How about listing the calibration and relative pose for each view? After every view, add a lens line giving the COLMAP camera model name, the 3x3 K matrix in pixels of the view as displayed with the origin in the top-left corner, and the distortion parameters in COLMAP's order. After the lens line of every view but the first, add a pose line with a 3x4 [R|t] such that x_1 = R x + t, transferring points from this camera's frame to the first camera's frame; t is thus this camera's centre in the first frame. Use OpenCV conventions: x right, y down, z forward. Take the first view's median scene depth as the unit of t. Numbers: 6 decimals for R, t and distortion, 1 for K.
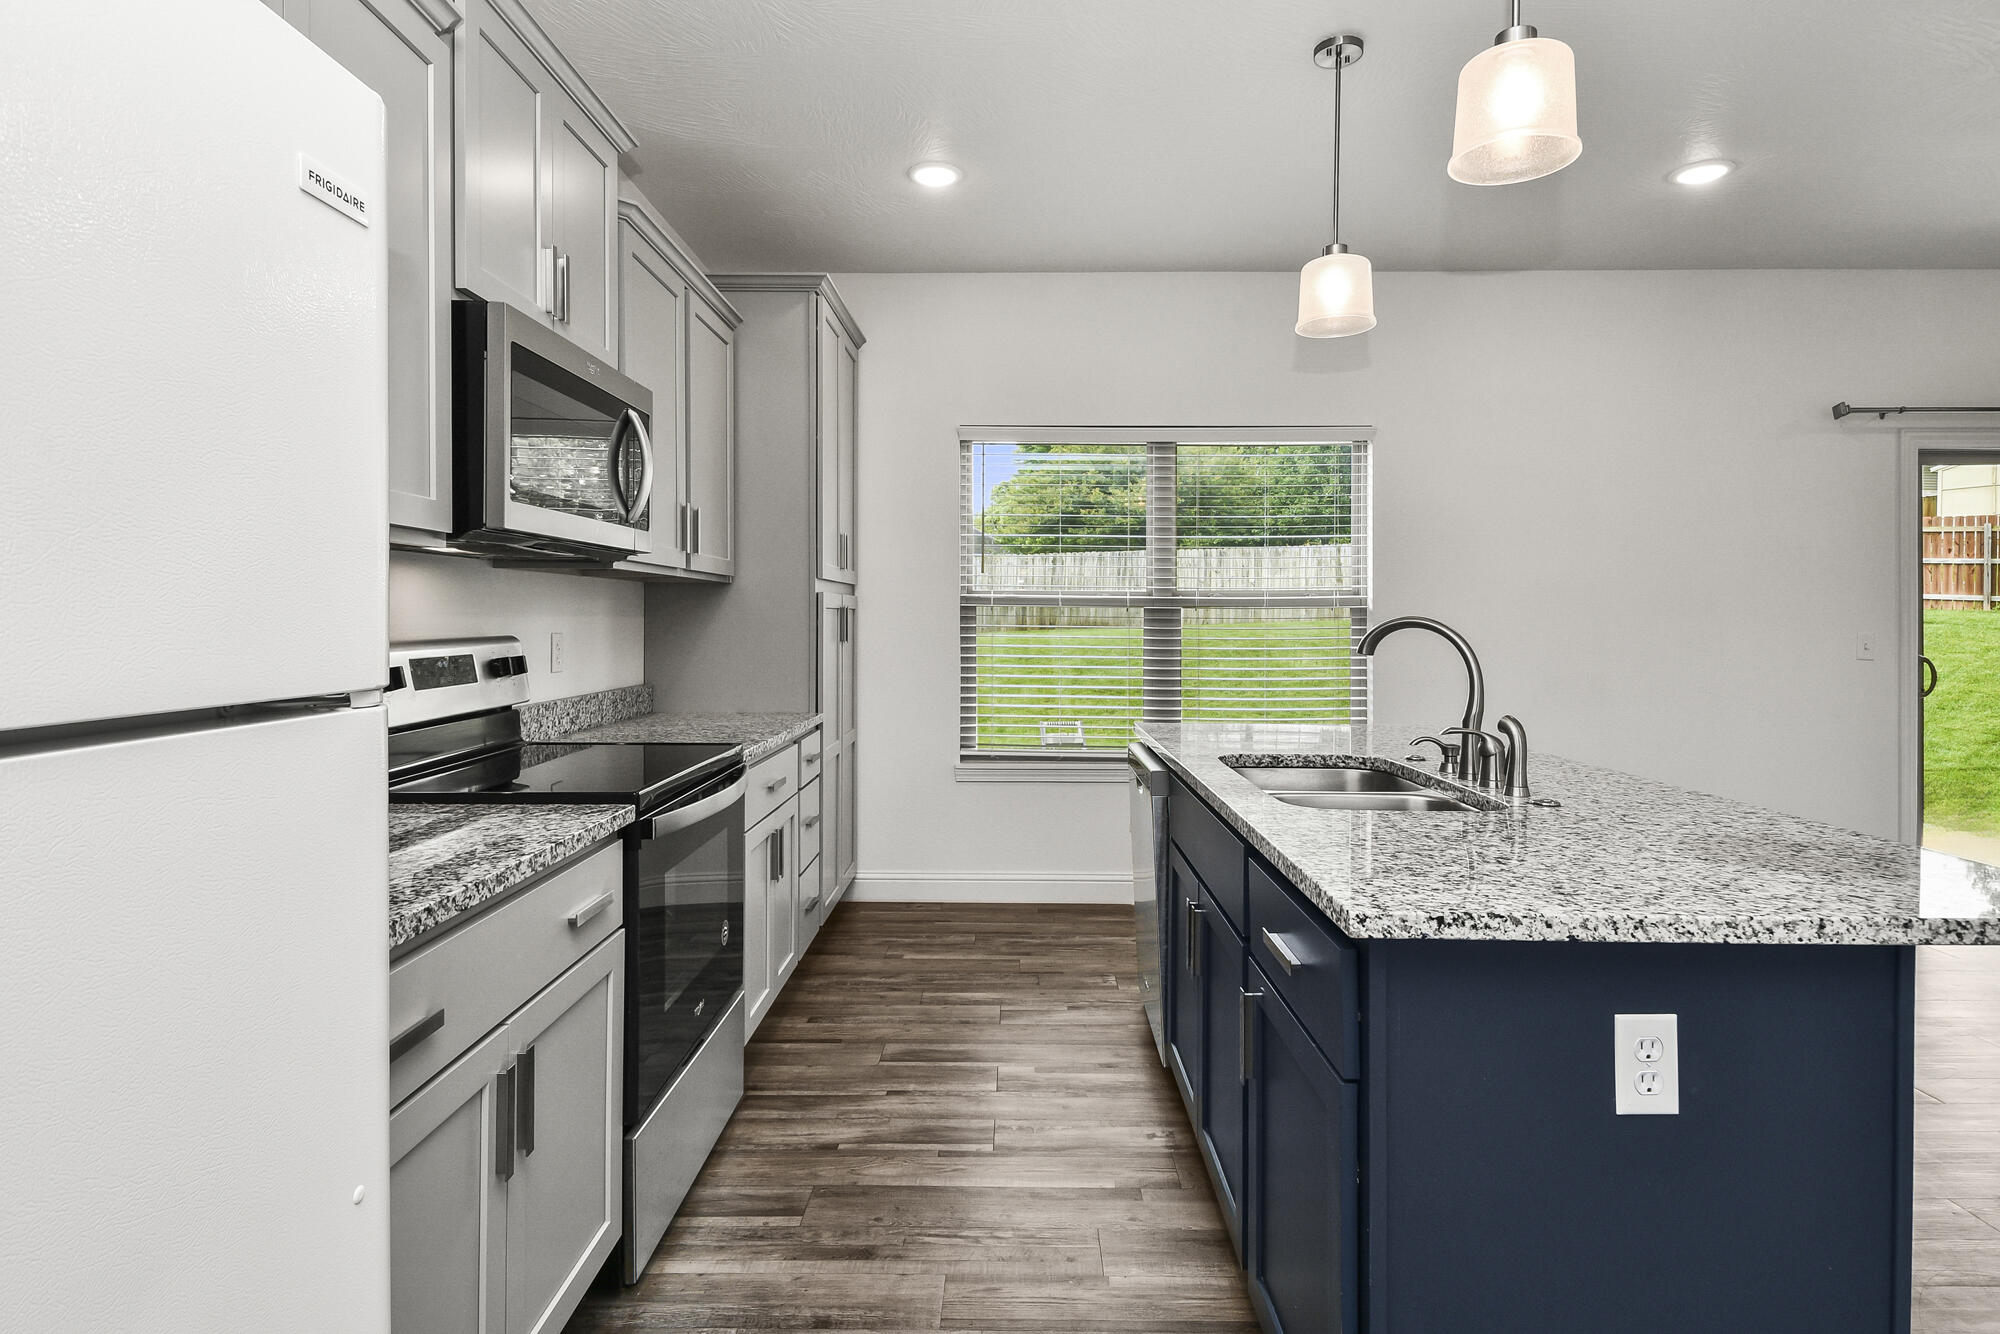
lens RADIAL K [[1028.0, 0, 1010.4], [0, 1028.0, 623.1], [0, 0, 1]] dist [0.002651, -0.000195]
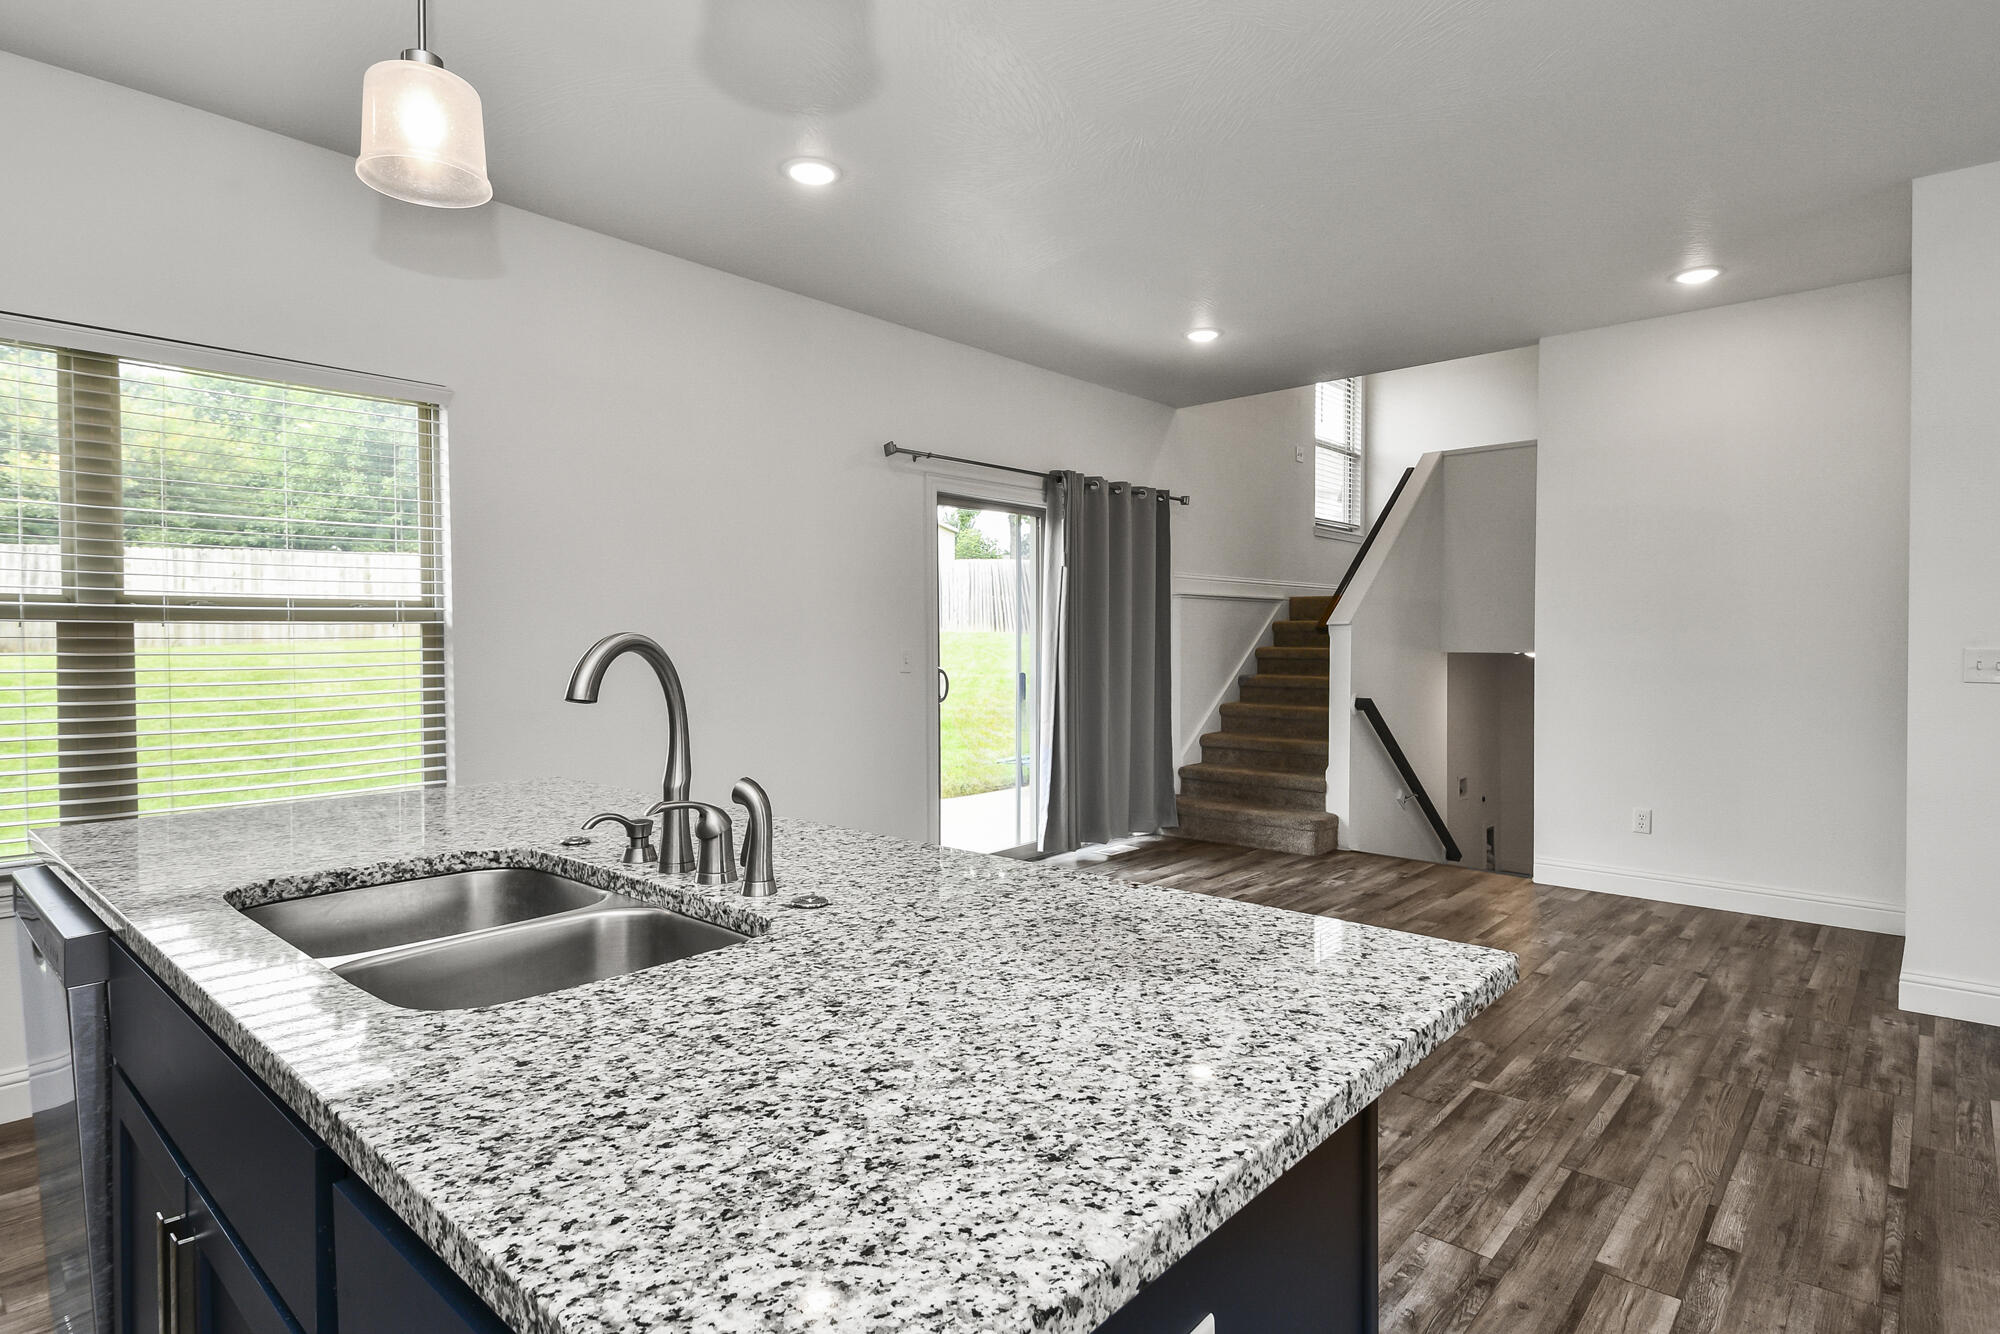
lens RADIAL K [[1036.0, 0, 973.9], [0, 1036.0, 660.4], [0, 0, 1]] dist [0.034187, -0.021415]
pose [[0.669257, -0.019825, 0.742766, 0.042843], [0.006935, 0.999767, 0.020435, -0.000802], [-0.742998, -0.008525, 0.669239, 0.245946]]
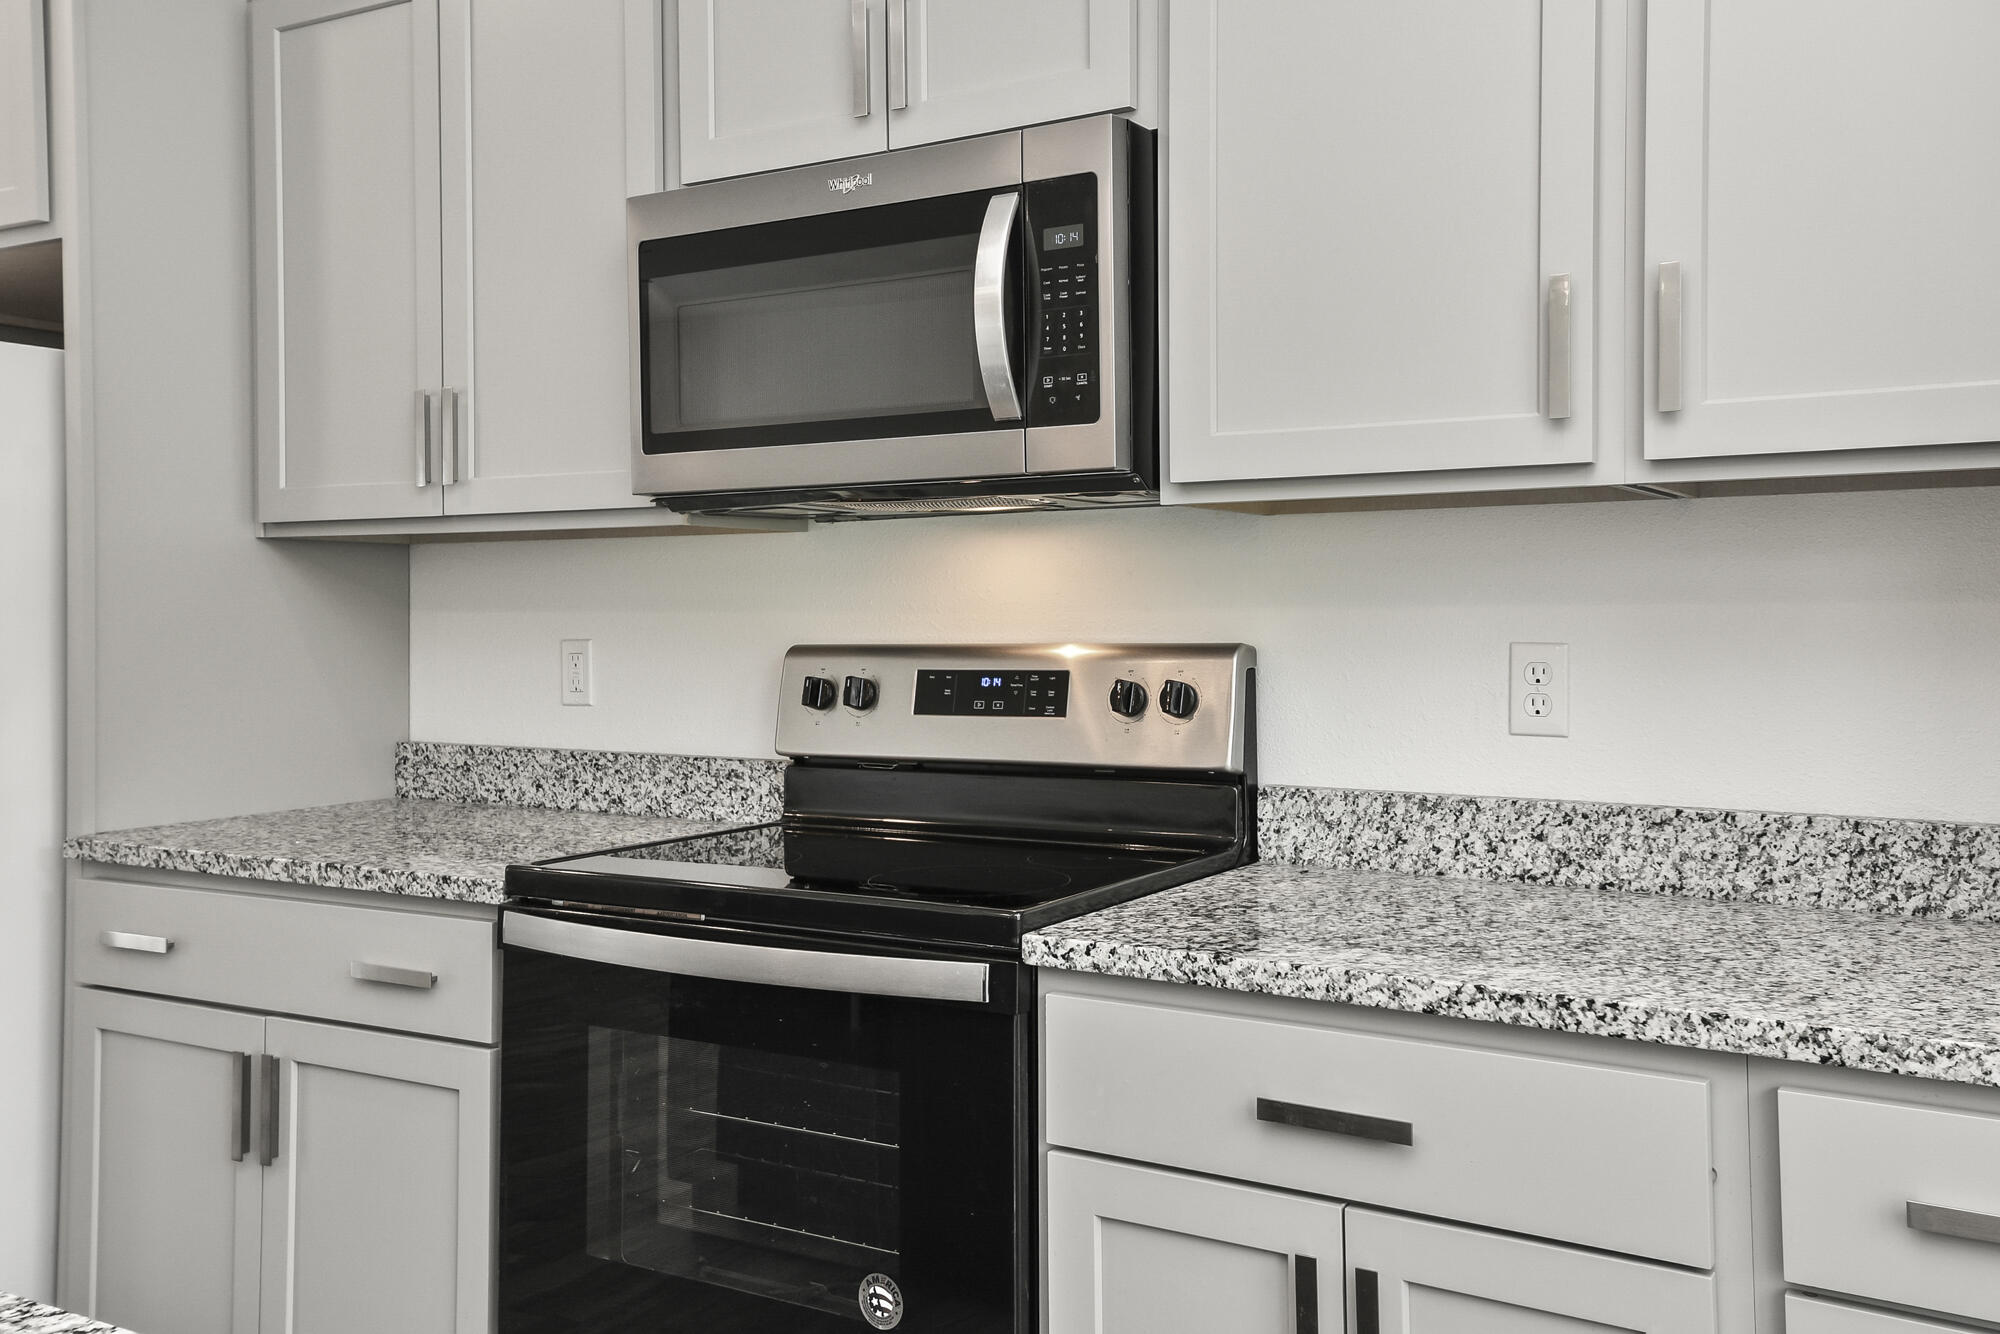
lens RADIAL K [[1791.7, 0, 1024.8], [0, 1791.7, 597.8], [0, 0, 1]] dist [0.086418, 0.006621]
pose [[-0.523414, -0.006220, -0.852056, 0.264686], [0.000024, 0.999973, -0.007315, -0.003010], [0.852079, -0.003849, -0.523400, 1.050827]]
